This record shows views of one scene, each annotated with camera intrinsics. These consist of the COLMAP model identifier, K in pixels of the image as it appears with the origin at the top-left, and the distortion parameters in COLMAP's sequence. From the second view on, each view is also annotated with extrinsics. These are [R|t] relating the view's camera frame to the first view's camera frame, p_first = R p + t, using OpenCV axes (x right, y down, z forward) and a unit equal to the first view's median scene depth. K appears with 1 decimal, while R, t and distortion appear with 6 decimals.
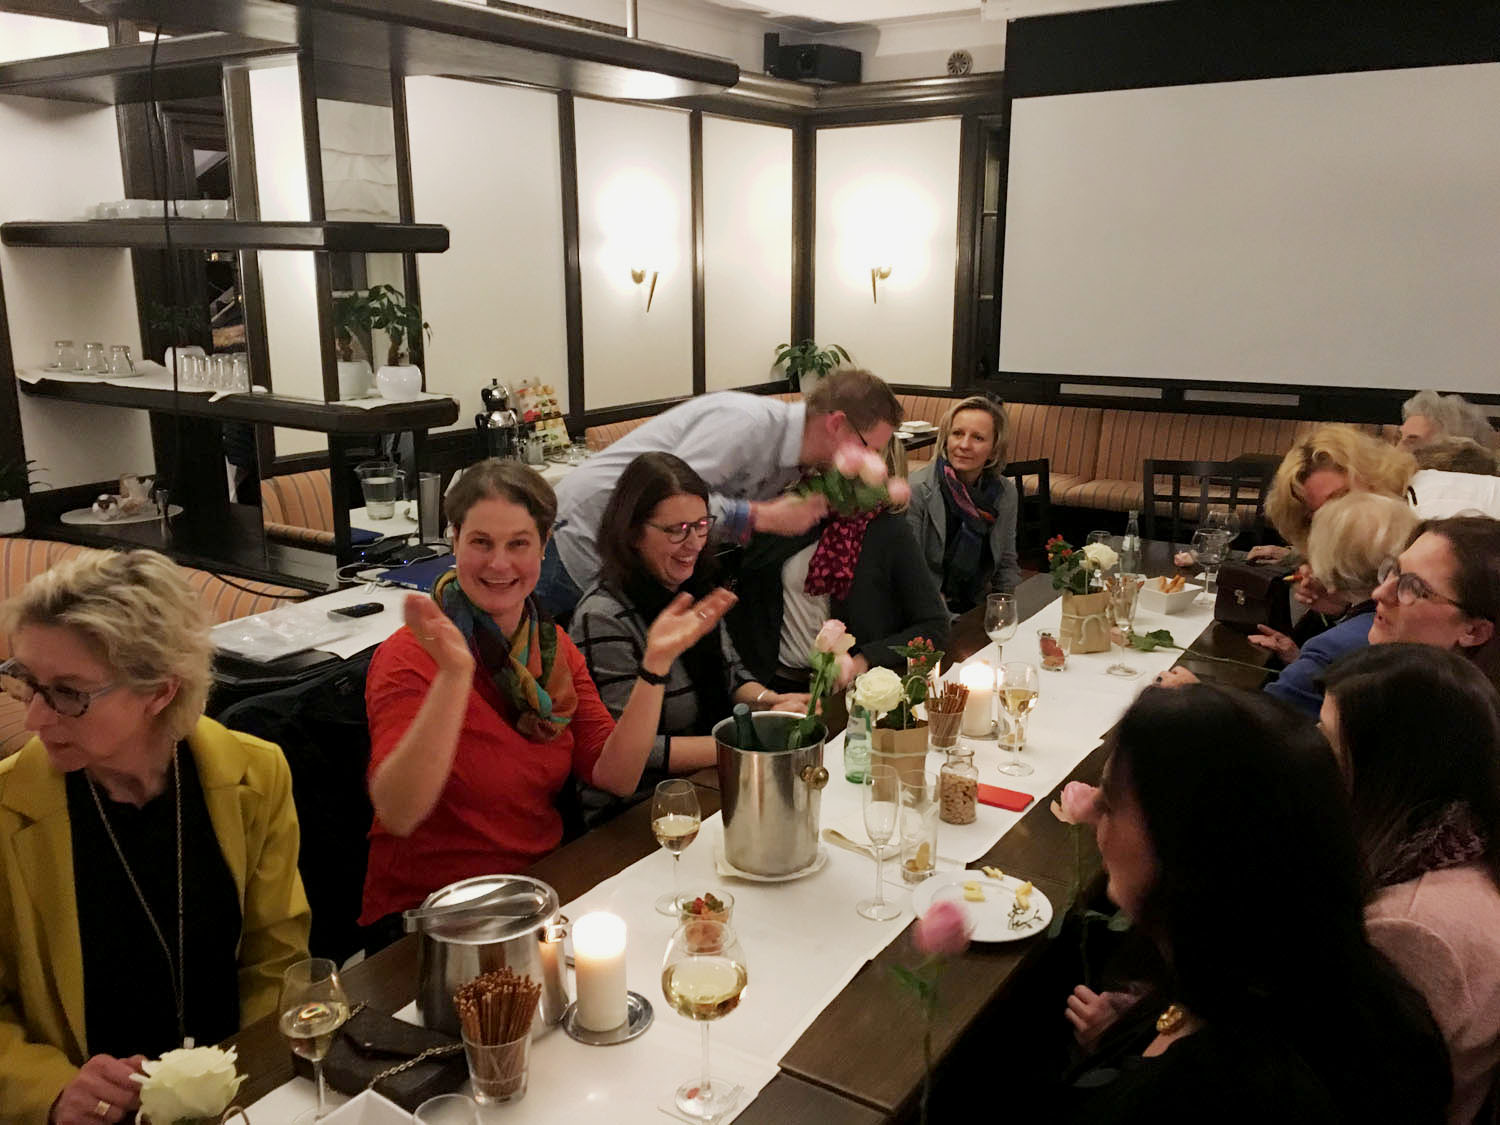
lens RADIAL K [[1280.2, 0, 753.6], [0, 1280.2, 559.0], [0, 0, 1]] dist [0.080418, -0.105730]
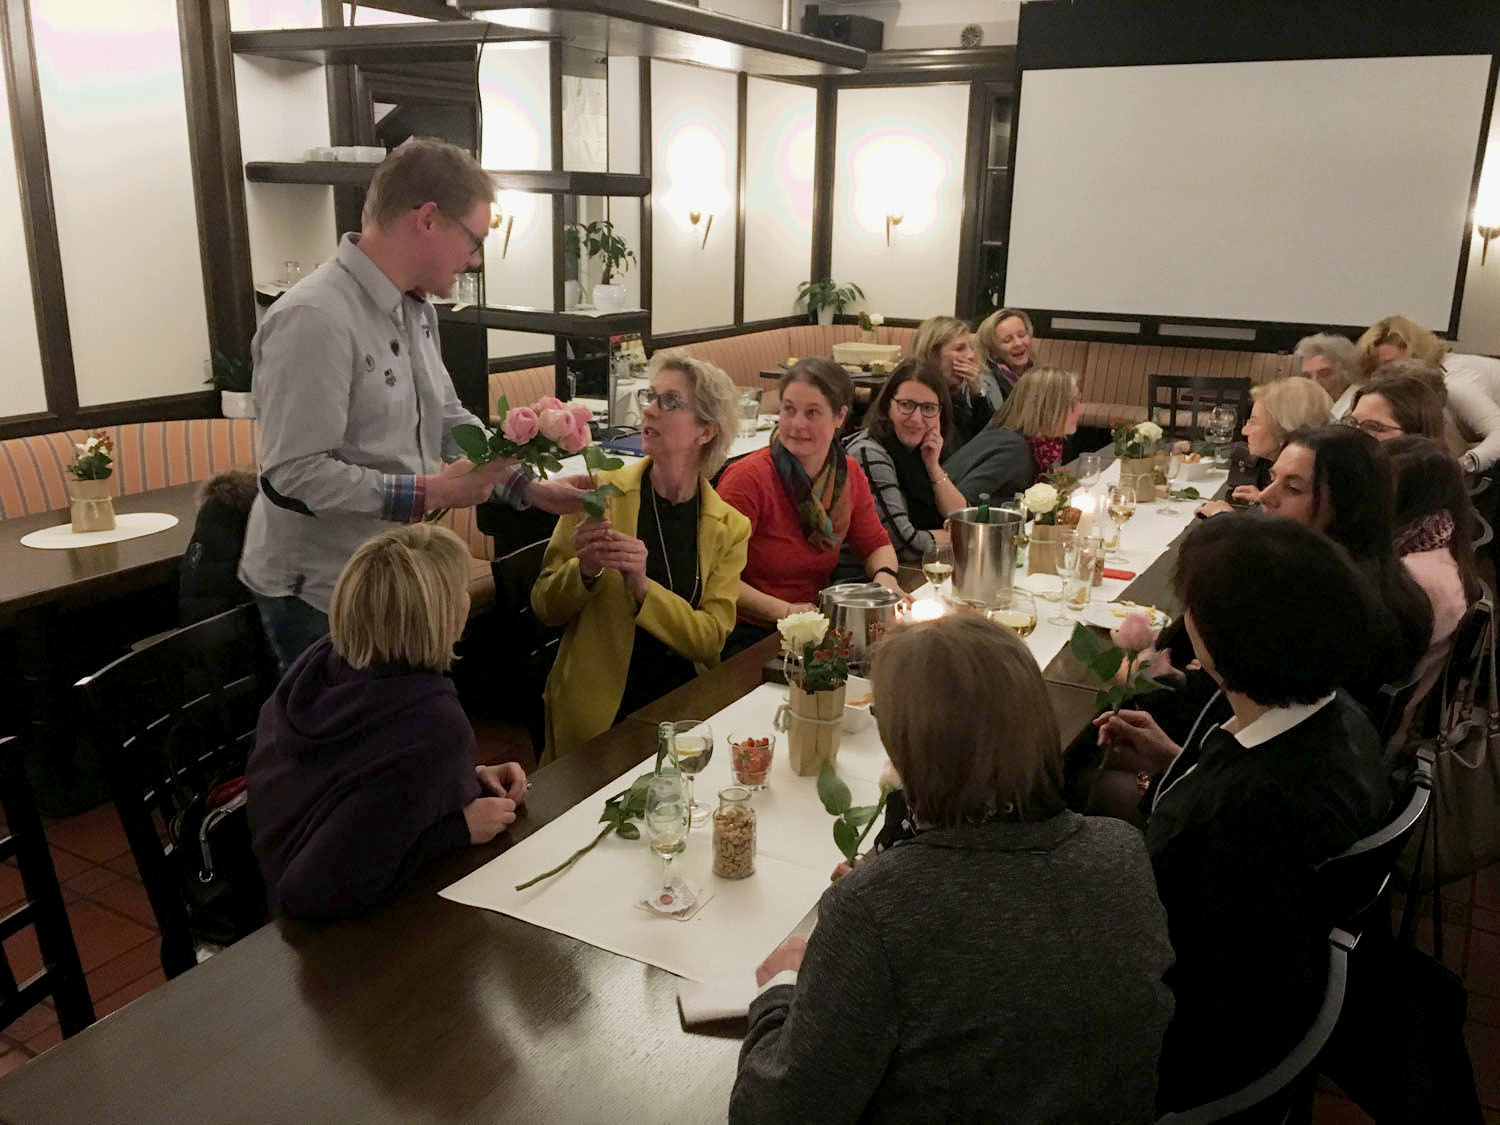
lens RADIAL K [[1280.2, 0, 753.6], [0, 1280.2, 559.0], [0, 0, 1]] dist [0.080418, -0.105730]
pose [[0.998033, 0.004804, 0.062510, -0.211345], [-0.007287, 0.999191, 0.039560, 0.073763], [-0.062269, -0.039937, 0.997260, -0.309270]]
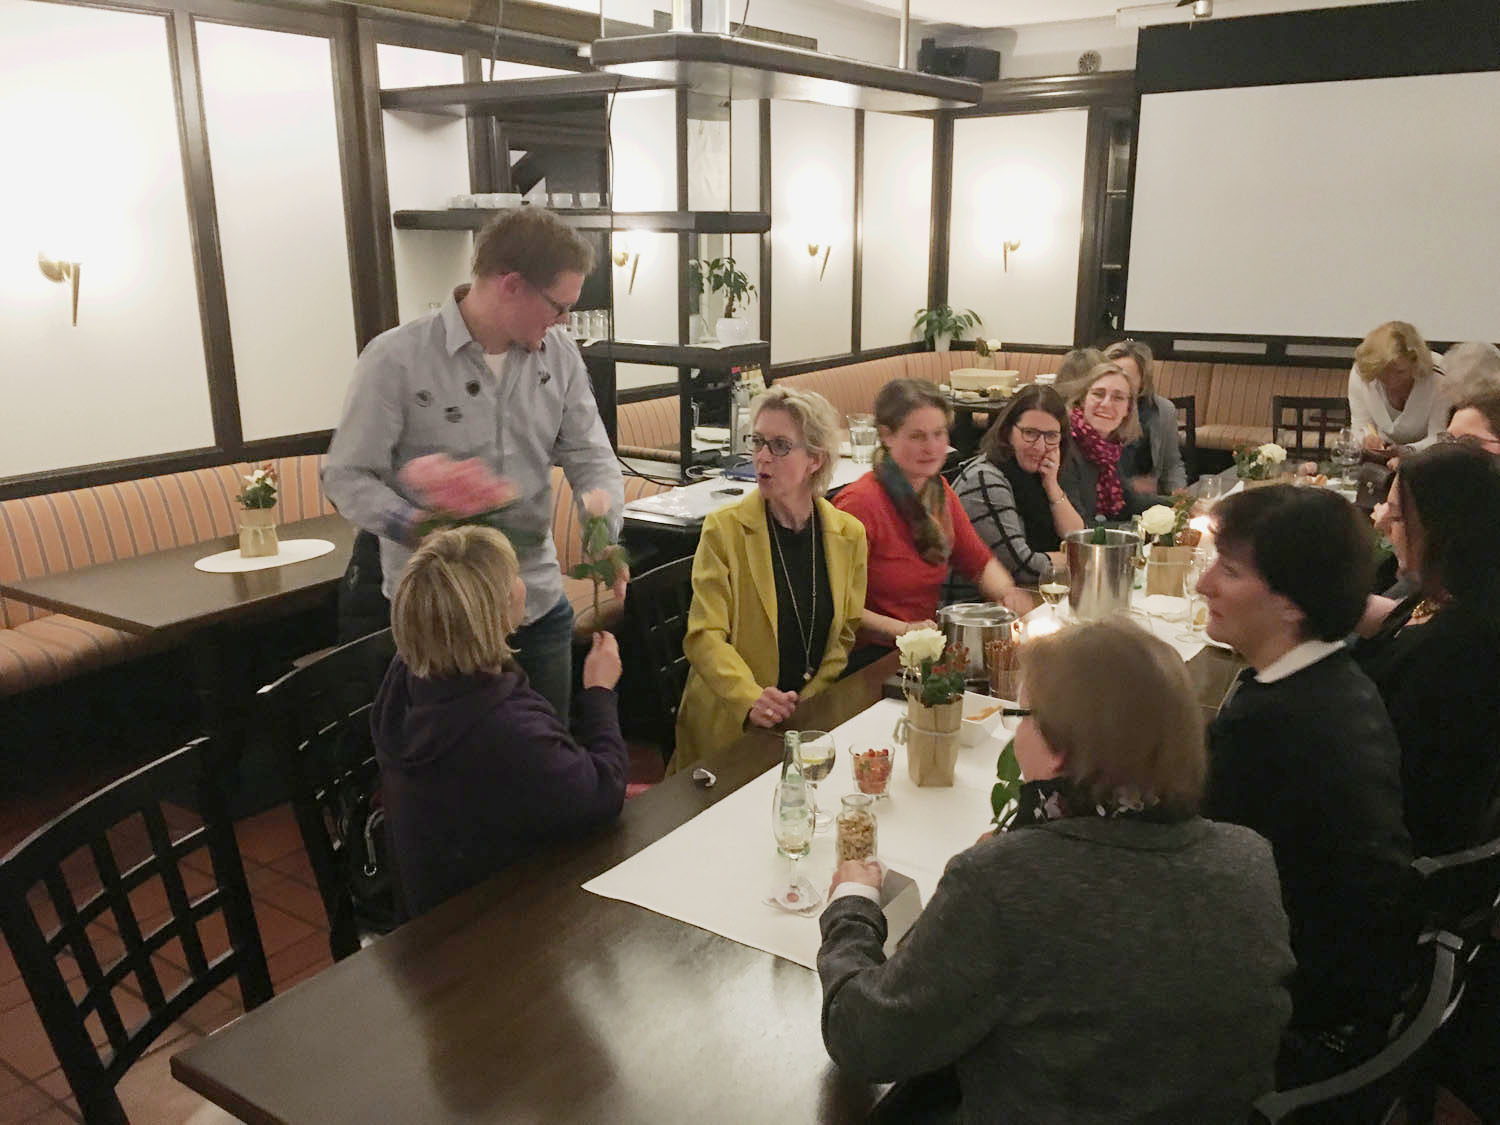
lens RADIAL K [[1280.2, 0, 753.6], [0, 1280.2, 559.0], [0, 0, 1]] dist [0.080418, -0.105730]
pose [[0.999590, 0.003002, -0.028463, -0.214923], [-0.002463, 0.999817, 0.018963, 0.076564], [0.028515, -0.018886, 0.999415, -0.344121]]
